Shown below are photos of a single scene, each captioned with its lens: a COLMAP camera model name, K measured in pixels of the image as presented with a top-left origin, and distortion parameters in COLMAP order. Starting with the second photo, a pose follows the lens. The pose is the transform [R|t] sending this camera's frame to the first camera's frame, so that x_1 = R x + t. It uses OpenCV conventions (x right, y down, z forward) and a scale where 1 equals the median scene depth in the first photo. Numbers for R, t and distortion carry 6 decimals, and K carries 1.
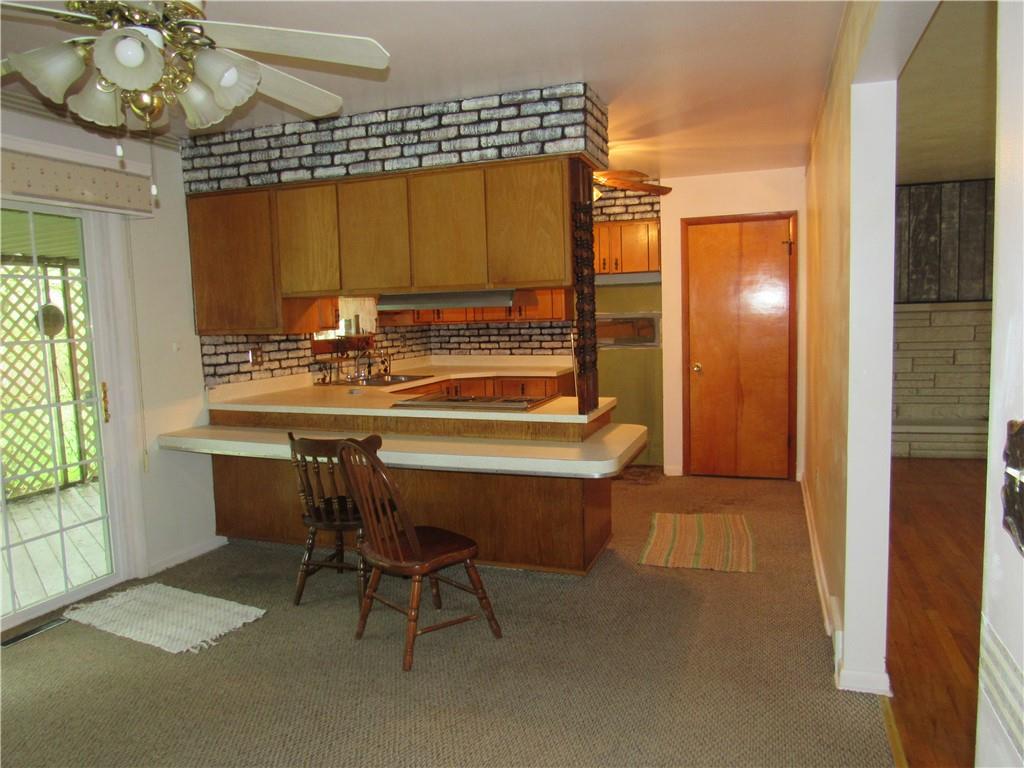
lens RADIAL K [[726.4, 0, 510.1], [0, 726.4, 383.3], [0, 0, 1]] dist [-0.027763, 0.018272]
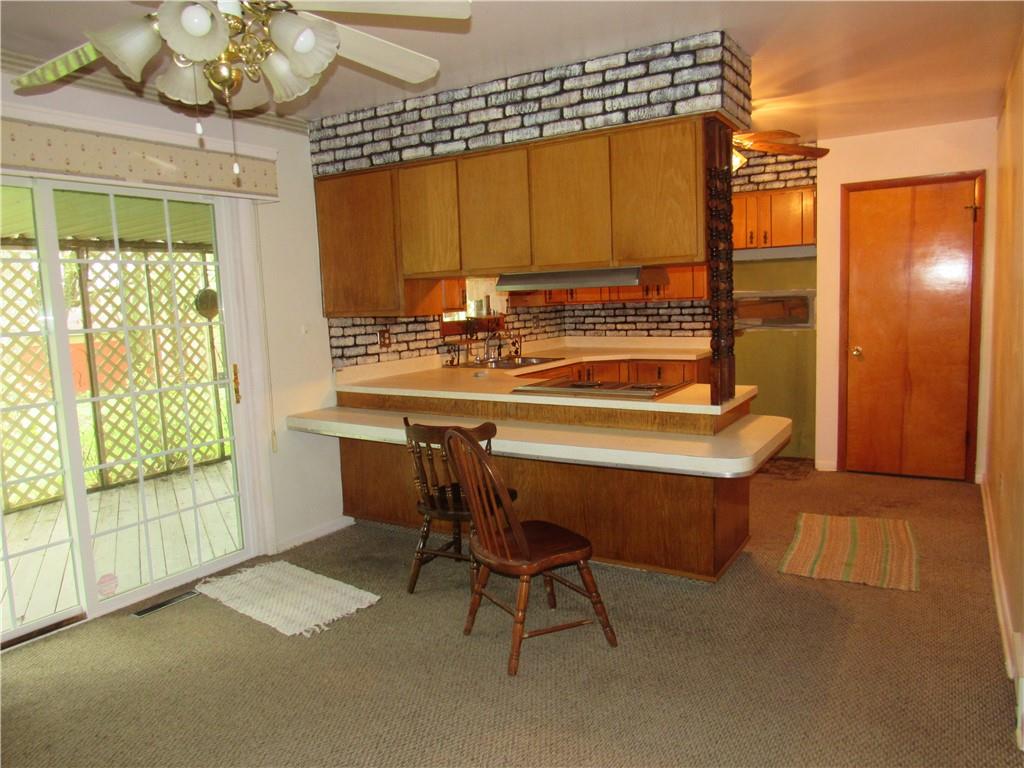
lens RADIAL K [[726.4, 0, 514.7], [0, 726.4, 384.9], [0, 0, 1]] dist [-0.027763, 0.018272]
pose [[0.980572, 0.014539, -0.195618, 0.025422], [-0.008526, 0.999466, 0.031545, -0.006776], [0.195973, -0.029264, 0.980173, 0.056688]]
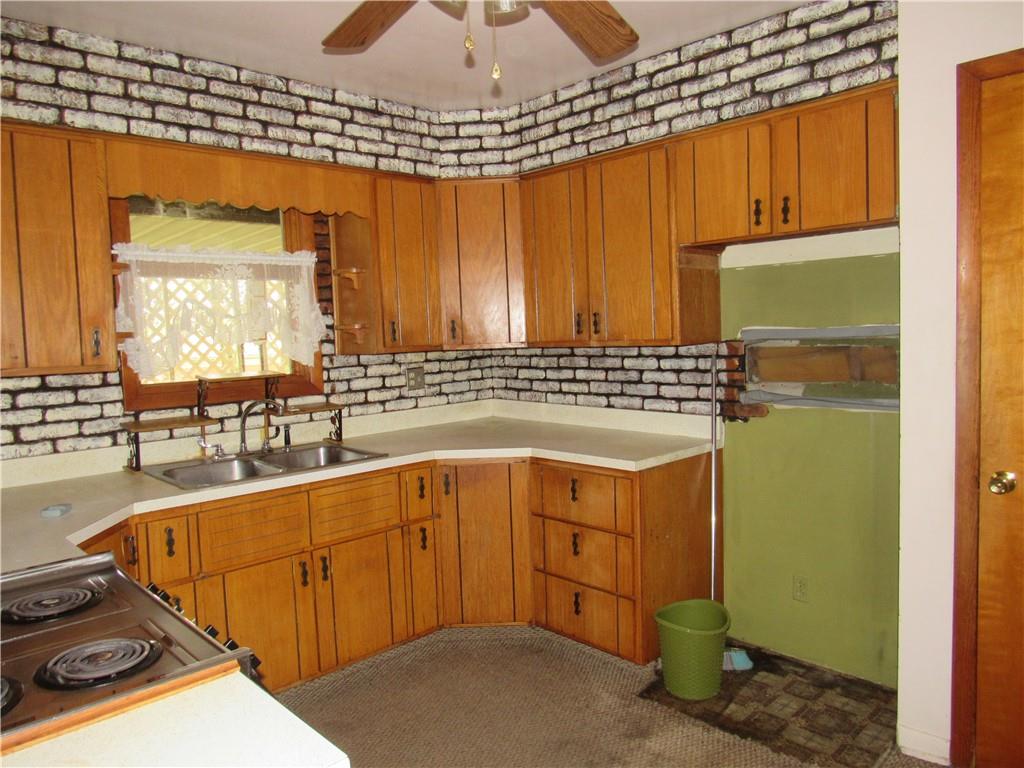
lens RADIAL K [[726.4, 0, 519.3], [0, 726.4, 384.6], [0, 0, 1]] dist [-0.027763, 0.018272]
pose [[0.906388, 0.027502, -0.421551, 0.258891], [-0.030263, 0.999542, 0.000141, -0.084589], [0.421361, 0.012630, 0.906805, 0.788147]]
